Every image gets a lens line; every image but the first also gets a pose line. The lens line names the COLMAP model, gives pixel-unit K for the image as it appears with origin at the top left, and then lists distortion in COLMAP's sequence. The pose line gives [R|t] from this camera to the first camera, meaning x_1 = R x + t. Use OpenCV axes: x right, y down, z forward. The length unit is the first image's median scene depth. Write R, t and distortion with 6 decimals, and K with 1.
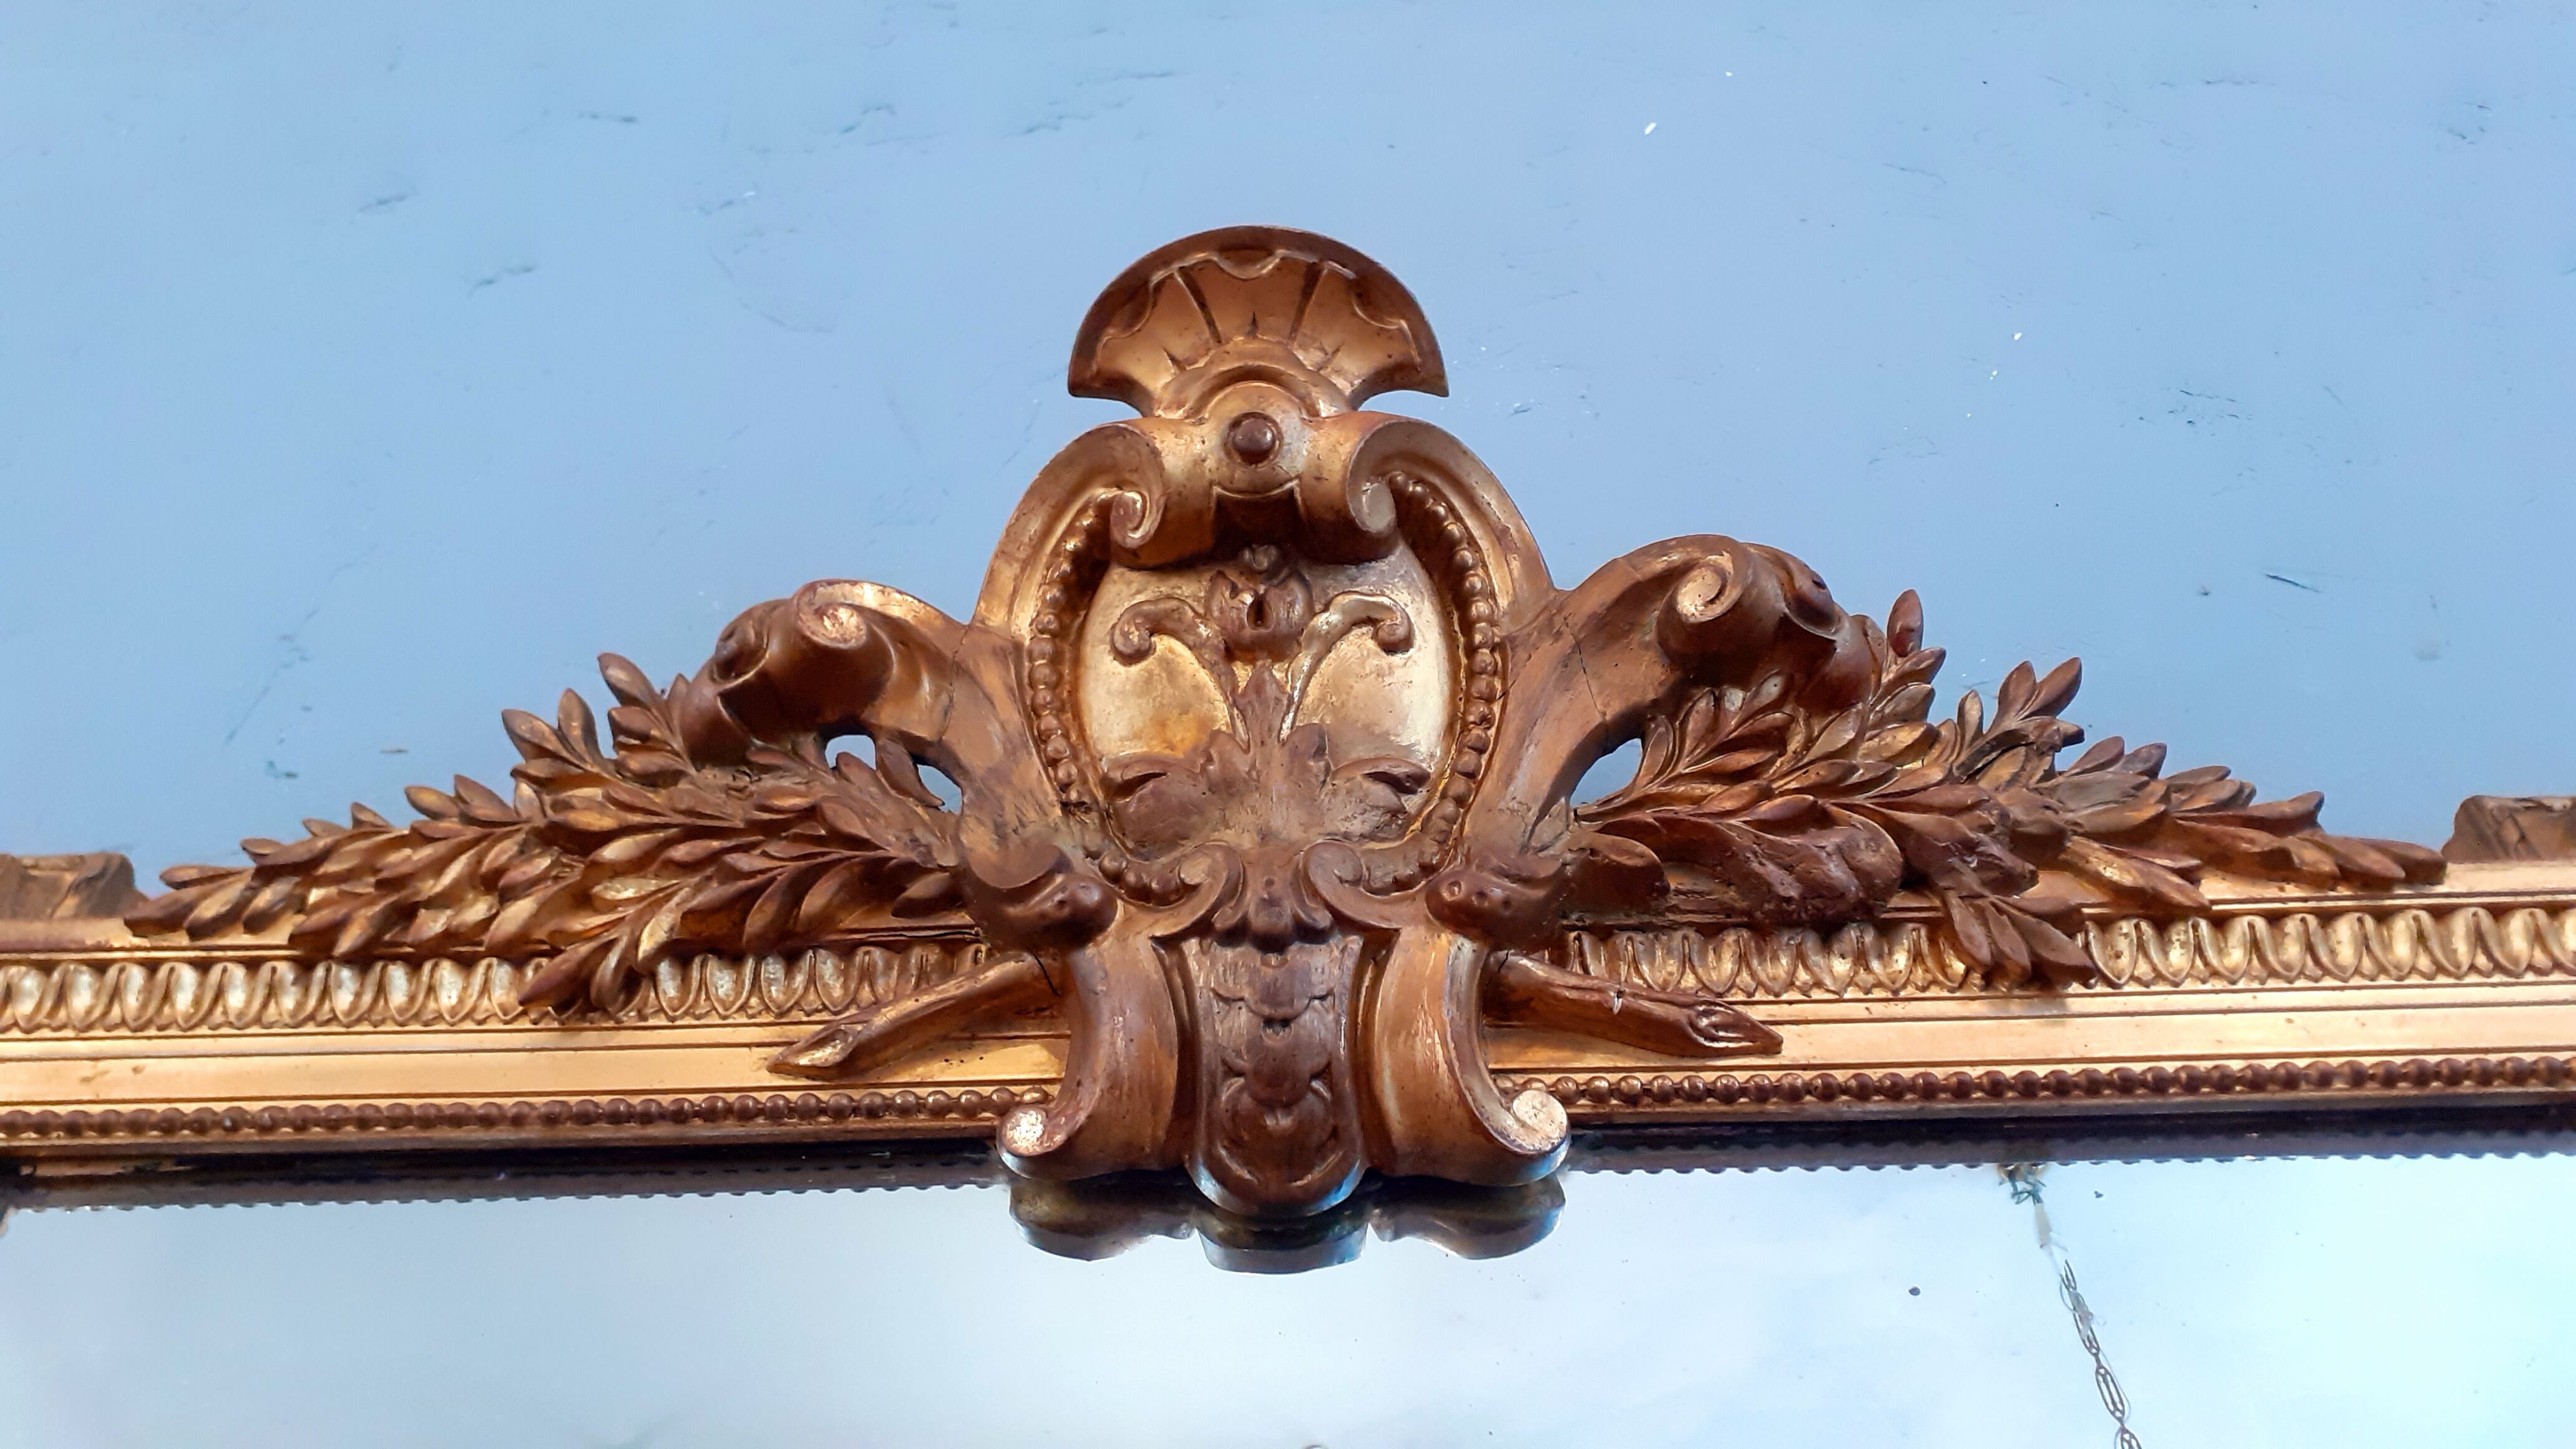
lens RADIAL K [[2095.3, 0, 1288.0], [0, 2095.3, 713.9], [0, 0, 1]] dist [0.171296, -0.453478]
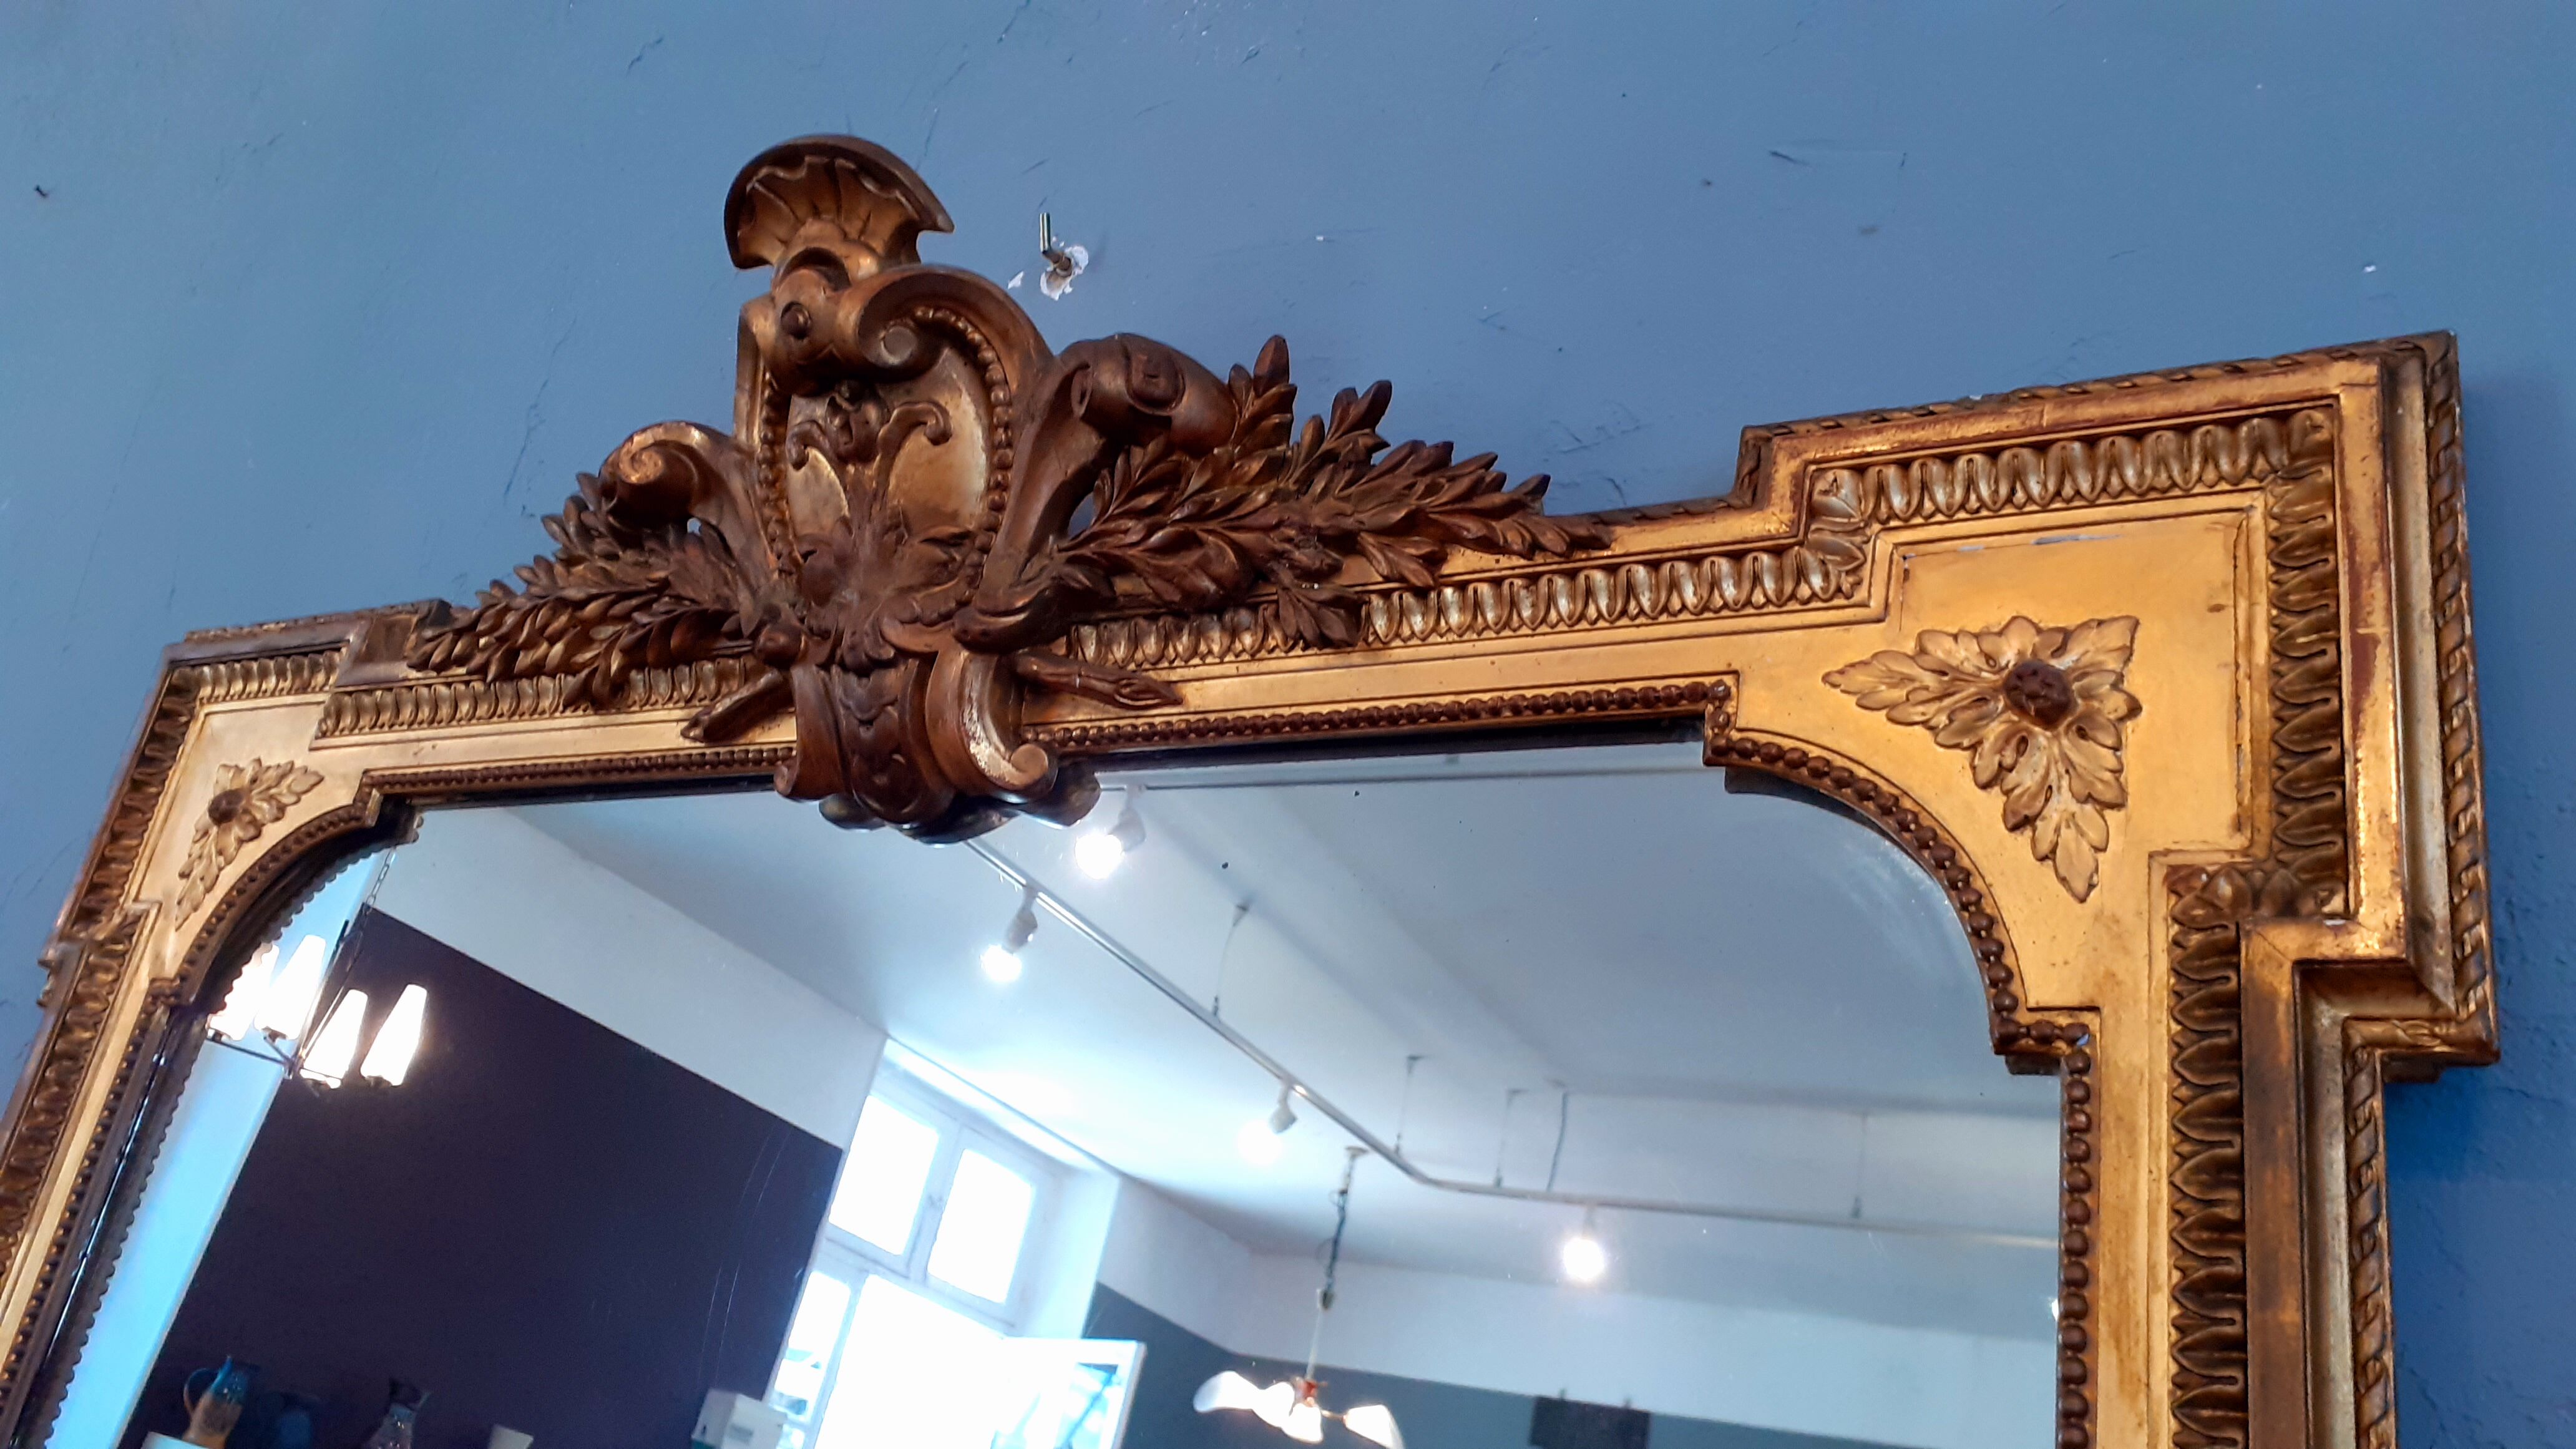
lens RADIAL K [[2095.3, 0, 1288.0], [0, 2095.3, 713.9], [0, 0, 1]] dist [0.171296, -0.453478]
pose [[0.877429, -0.046621, -0.477435, 0.962372], [0.244041, 0.900232, 0.360591, -0.332740], [0.412991, -0.432907, 0.801267, -0.143464]]
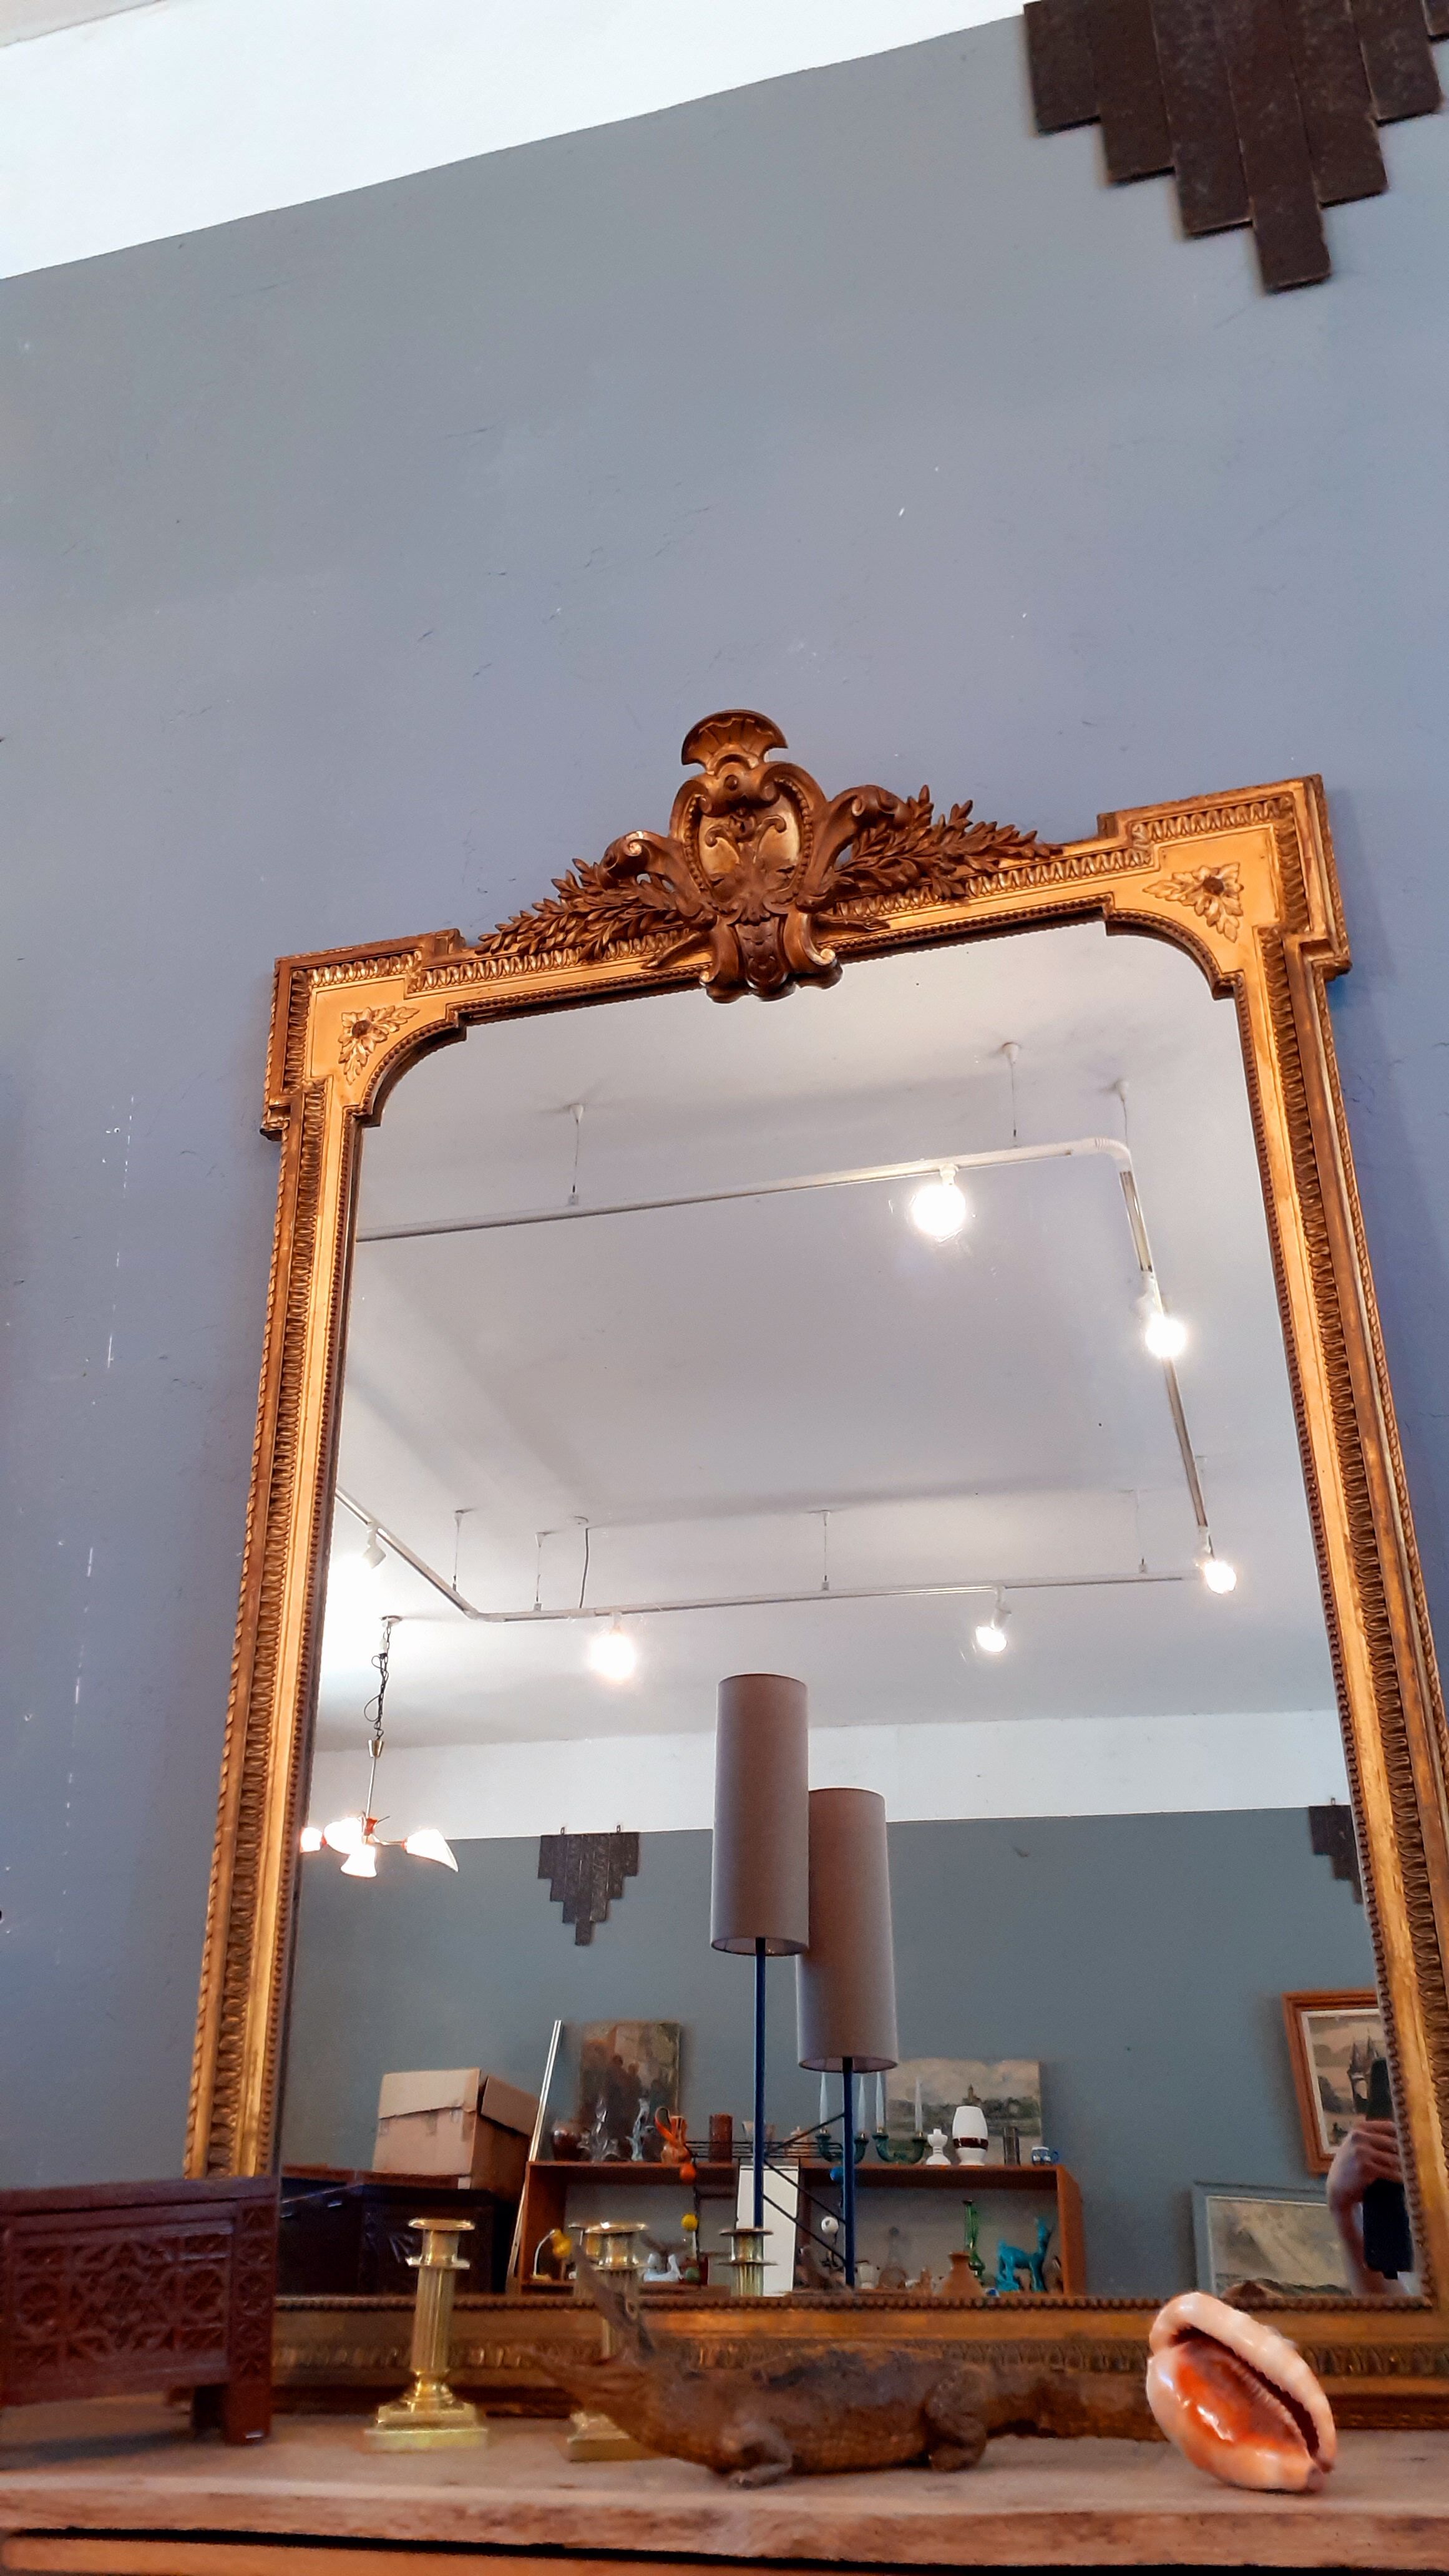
lens RADIAL K [[2095.3, 0, 711.1], [0, 2095.3, 1298.7], [0, 0, 1]] dist [0.171296, -0.453478]
pose [[0.971228, -0.107982, -0.212263, 0.637673], [0.188493, 0.893297, 0.408034, -0.843606], [0.145554, -0.436304, 0.887949, -2.692155]]
